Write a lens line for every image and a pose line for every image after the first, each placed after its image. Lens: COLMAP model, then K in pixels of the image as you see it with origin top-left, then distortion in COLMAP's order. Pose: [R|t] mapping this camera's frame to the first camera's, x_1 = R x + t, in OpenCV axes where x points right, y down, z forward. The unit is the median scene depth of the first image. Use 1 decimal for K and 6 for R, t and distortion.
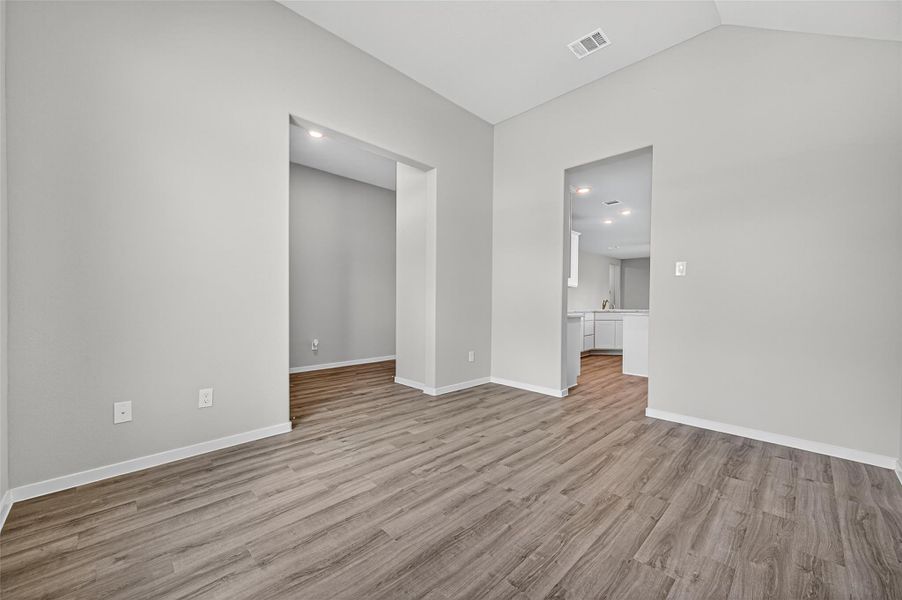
lens RADIAL K [[350.7, 0, 450.8], [0, 350.7, 303.5], [0, 0, 1]] dist [0.003813, -0.000301]
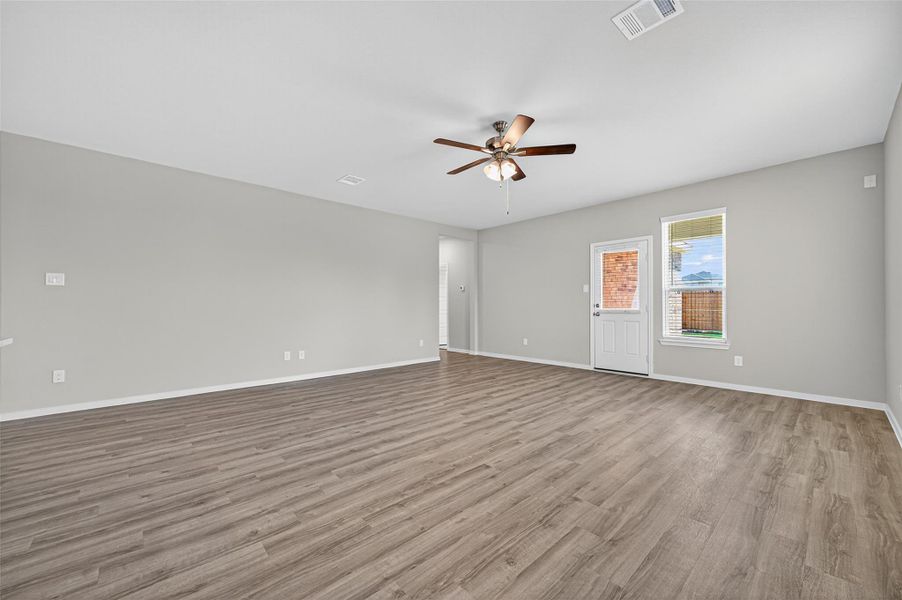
lens RADIAL K [[350.7, 0, 450.8], [0, 350.7, 303.5], [0, 0, 1]] dist [0.003813, -0.000301]
pose [[0.999488, -0.009172, -0.030661, 0.877510], [0.008659, 0.999821, -0.016841, 0.000270], [0.030810, 0.016567, 0.999388, 0.846313]]
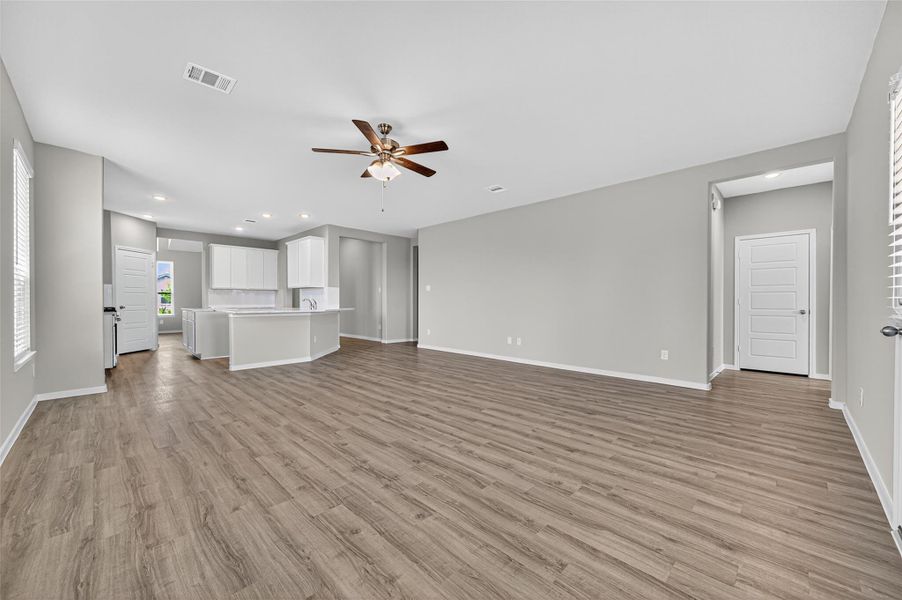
lens RADIAL K [[350.7, 0, 450.8], [0, 350.7, 303.5], [0, 0, 1]] dist [0.003813, -0.000301]
pose [[0.017448, -0.000619, -0.999848, 1.390545], [-0.008382, 0.999965, -0.000765, 0.000254], [0.999813, 0.008394, 0.017442, 1.366232]]
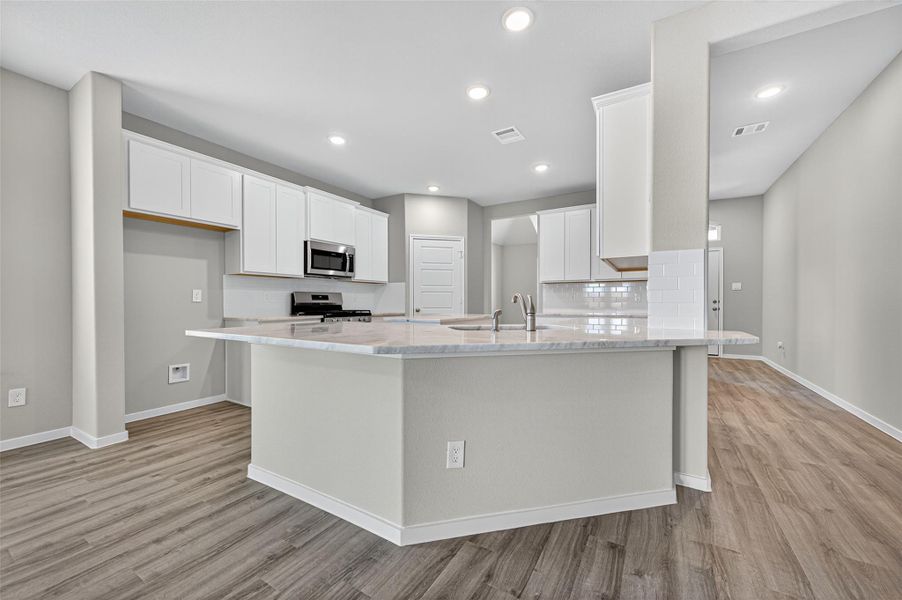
lens RADIAL K [[350.7, 0, 450.8], [0, 350.7, 303.5], [0, 0, 1]] dist [0.003813, -0.000301]
pose [[-0.966227, -0.006994, -0.257597, 0.568578], [-0.009656, 0.999912, 0.009074, -0.004801], [0.257511, 0.011255, -0.966210, 1.251276]]
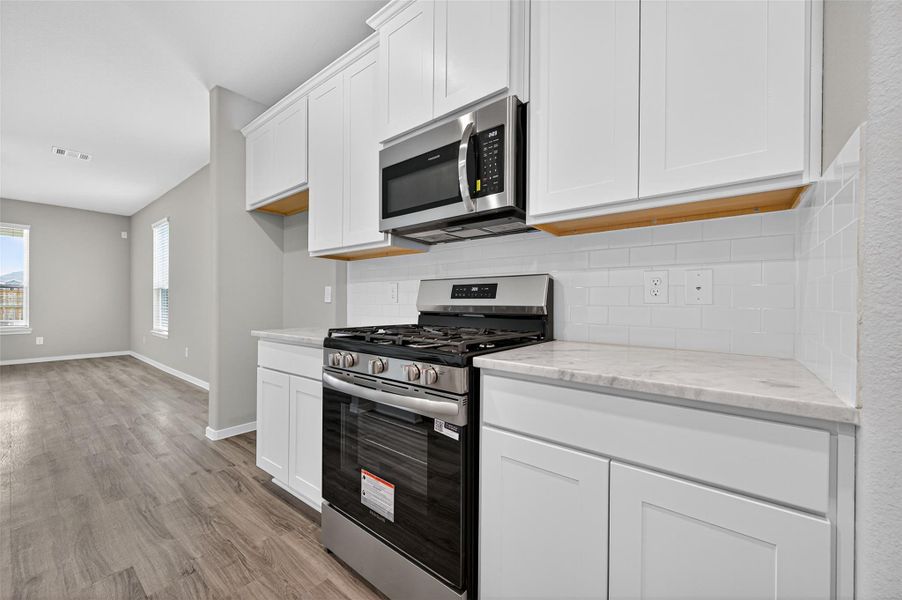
lens RADIAL K [[350.7, 0, 450.8], [0, 350.7, 303.5], [0, 0, 1]] dist [0.003813, -0.000301]
pose [[-0.124654, -0.011612, 0.992132, 0.405477], [0.002029, 0.999926, 0.011958, -0.002466], [-0.992198, 0.003504, -0.124621, 0.608412]]
